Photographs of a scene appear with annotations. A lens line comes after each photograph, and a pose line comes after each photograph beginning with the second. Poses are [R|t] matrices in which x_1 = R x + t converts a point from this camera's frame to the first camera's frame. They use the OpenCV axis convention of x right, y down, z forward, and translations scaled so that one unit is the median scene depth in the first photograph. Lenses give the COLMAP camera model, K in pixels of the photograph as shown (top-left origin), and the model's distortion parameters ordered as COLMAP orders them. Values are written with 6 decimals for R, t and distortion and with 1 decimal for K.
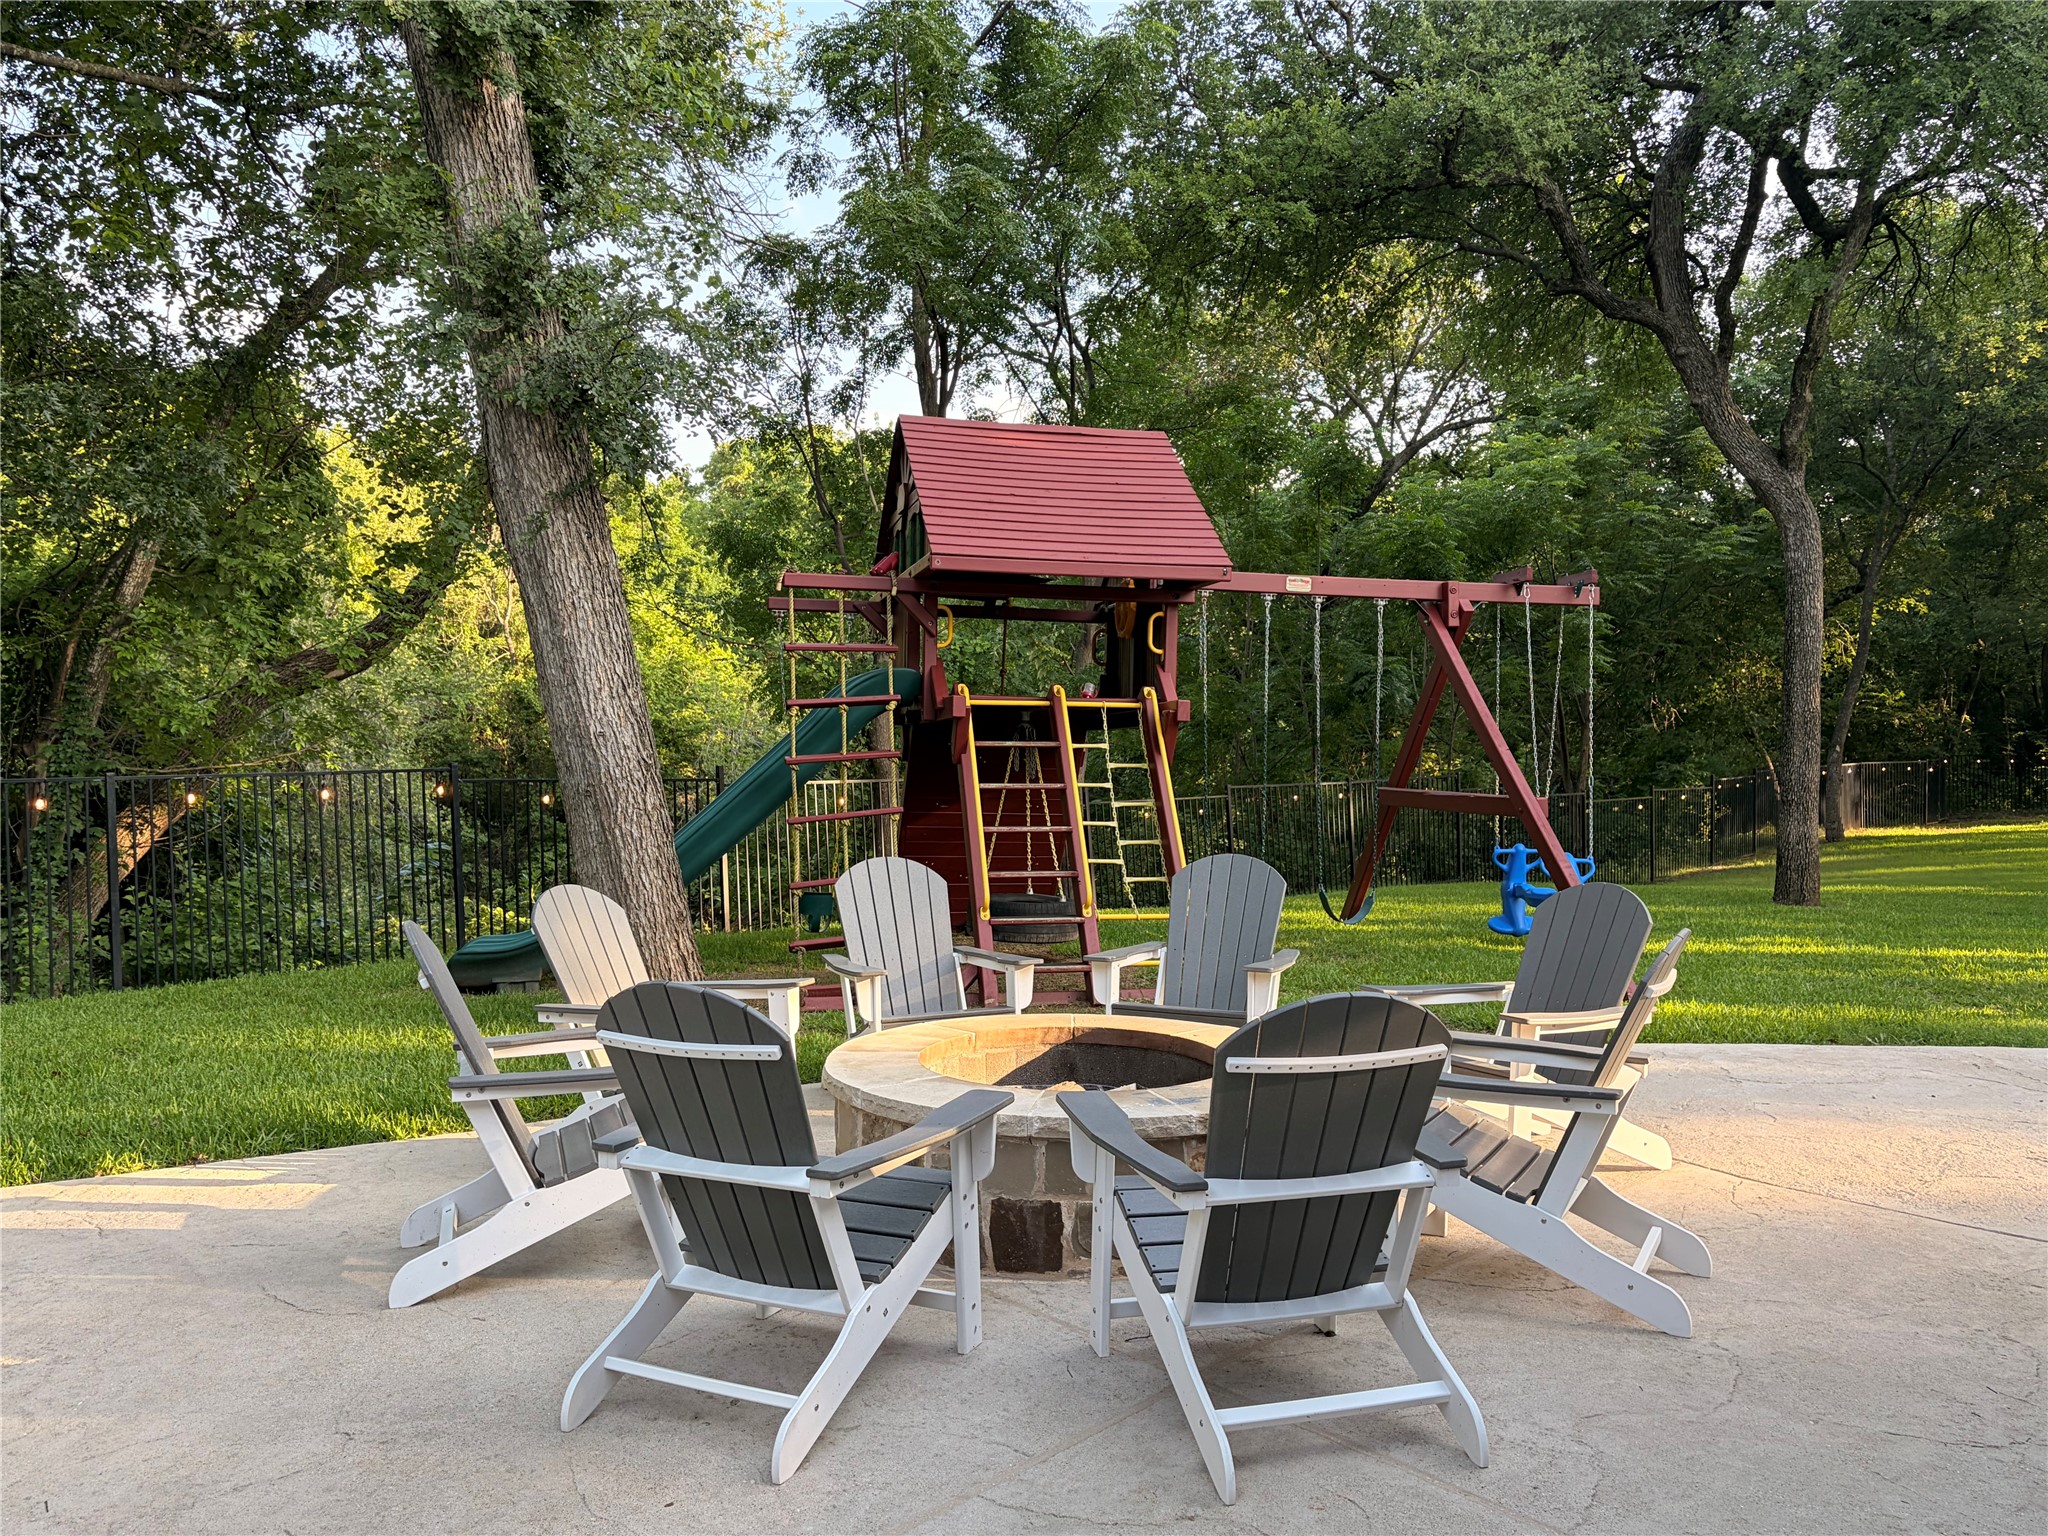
lens RADIAL K [[1610.0, 0, 1024.7], [0, 1610.0, 764.7], [0, 0, 1]] dist [0.004299, 0.001617]
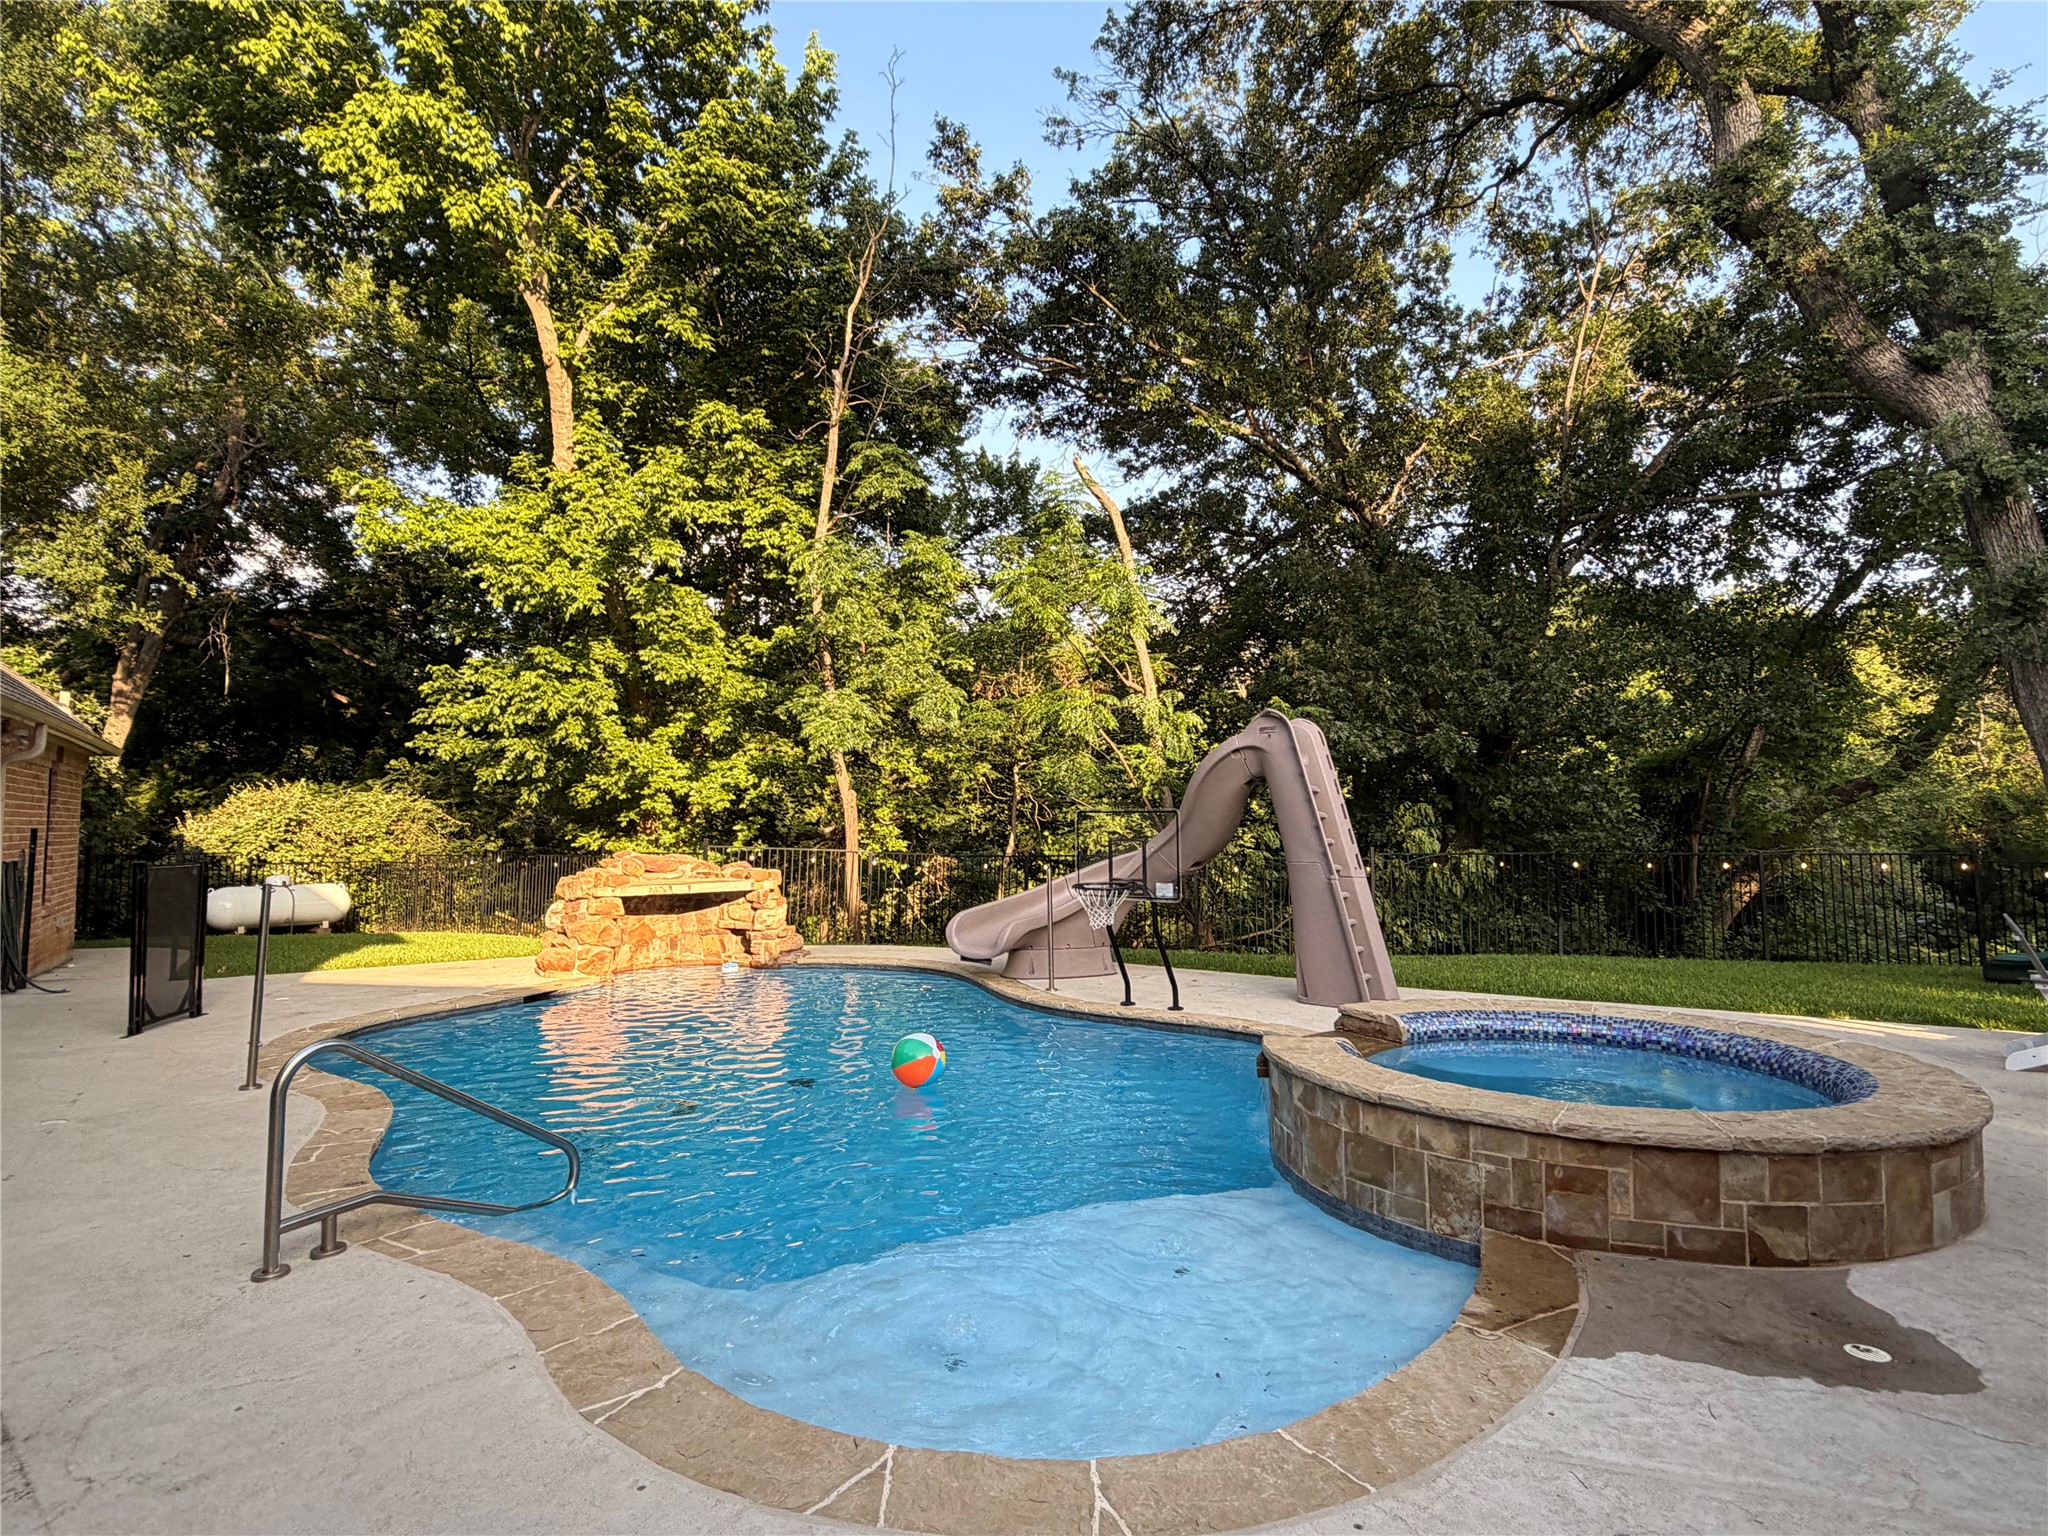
lens RADIAL K [[1084.3, 0, 1026.0], [0, 1084.3, 768.5], [0, 0, 1]] dist [-0.001121, -0.000161]
pose [[0.518525, -0.041966, -0.854032, 0.077408], [-0.020433, 0.997902, -0.061441, 0.002344], [0.854819, 0.049310, 0.516579, -0.338933]]
